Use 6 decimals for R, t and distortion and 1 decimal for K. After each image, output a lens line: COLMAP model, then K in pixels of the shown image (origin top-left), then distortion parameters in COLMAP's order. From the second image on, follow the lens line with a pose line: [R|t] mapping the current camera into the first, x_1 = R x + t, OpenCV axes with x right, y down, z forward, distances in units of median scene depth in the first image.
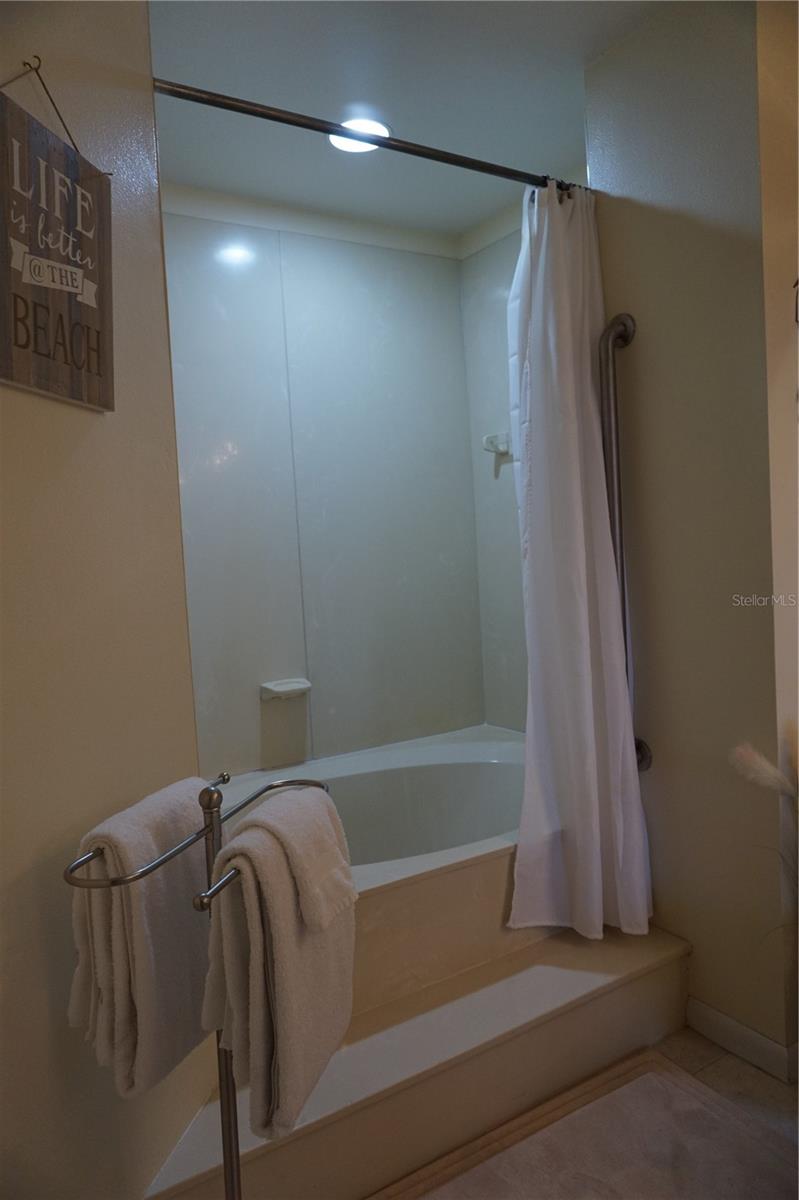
lens RADIAL K [[799.9, 0, 399.5], [0, 799.9, 600.0], [0, 0, 1]] dist [-0.053845, 0.048052]
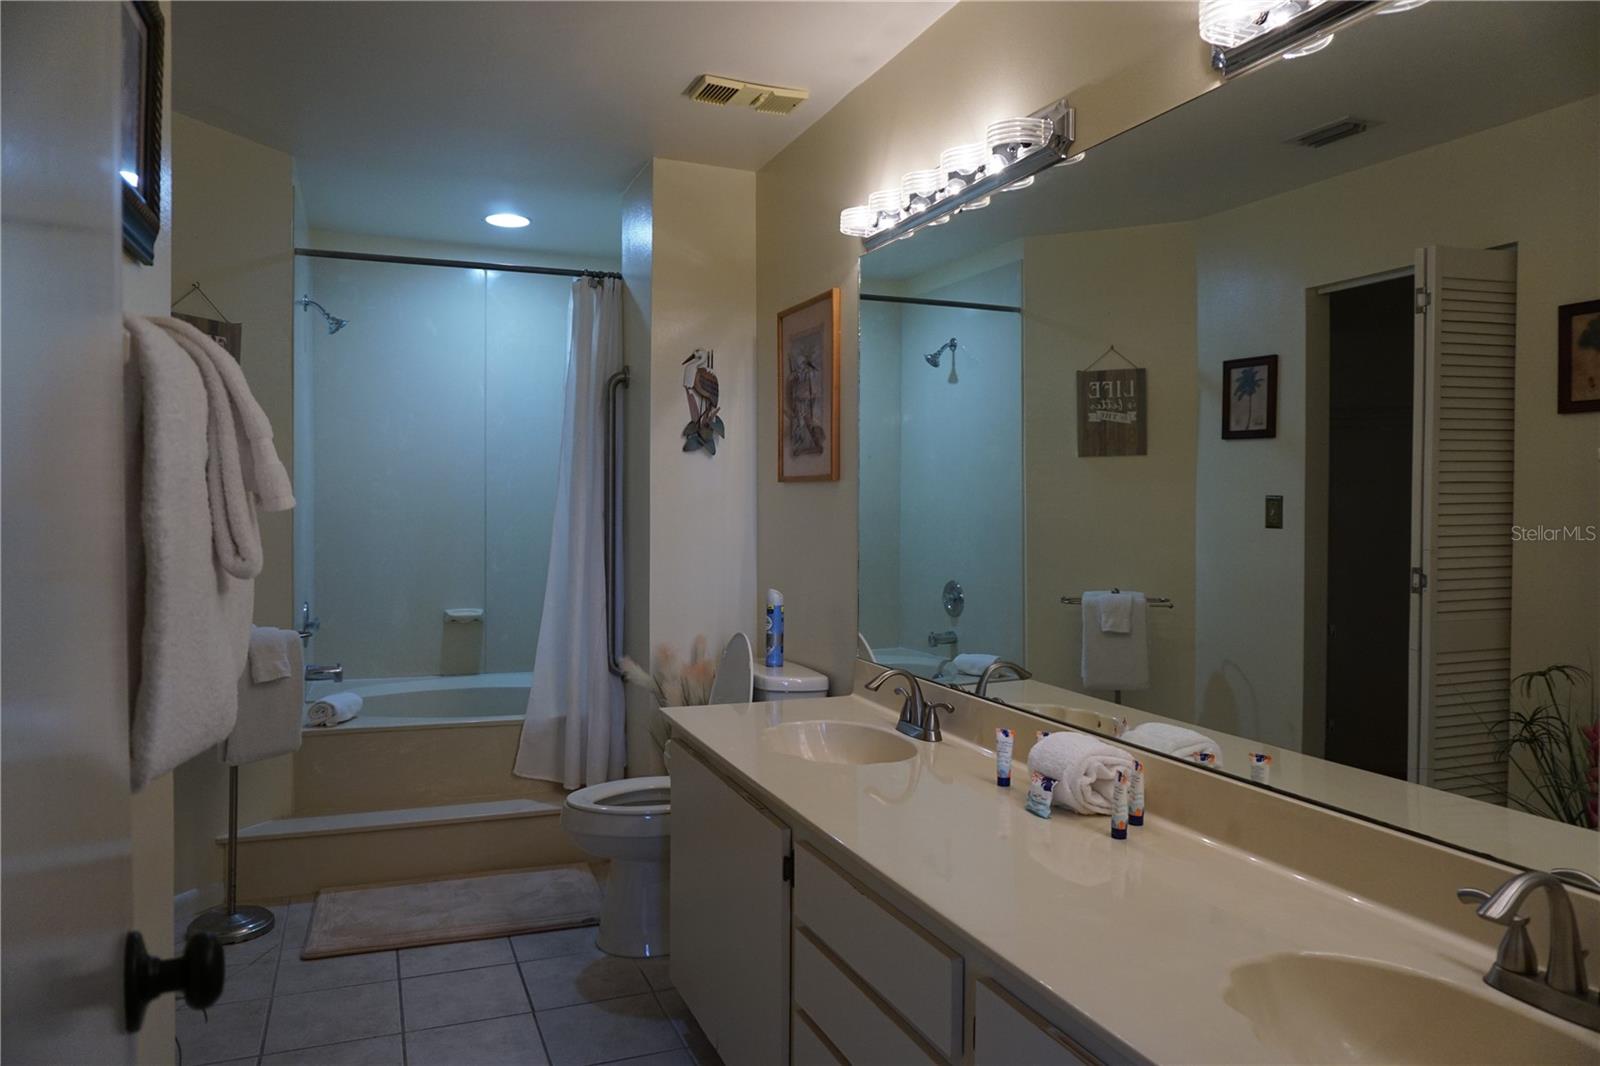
lens RADIAL K [[1066.5, 0, 800.0], [0, 1066.5, 533.0], [0, 0, 1]] dist [-0.053845, 0.048052]
pose [[0.983674, 0.055942, -0.171042, 0.943755], [-0.058807, 0.998200, -0.011726, -0.048129], [0.170078, 0.021593, 0.985194, -0.851494]]
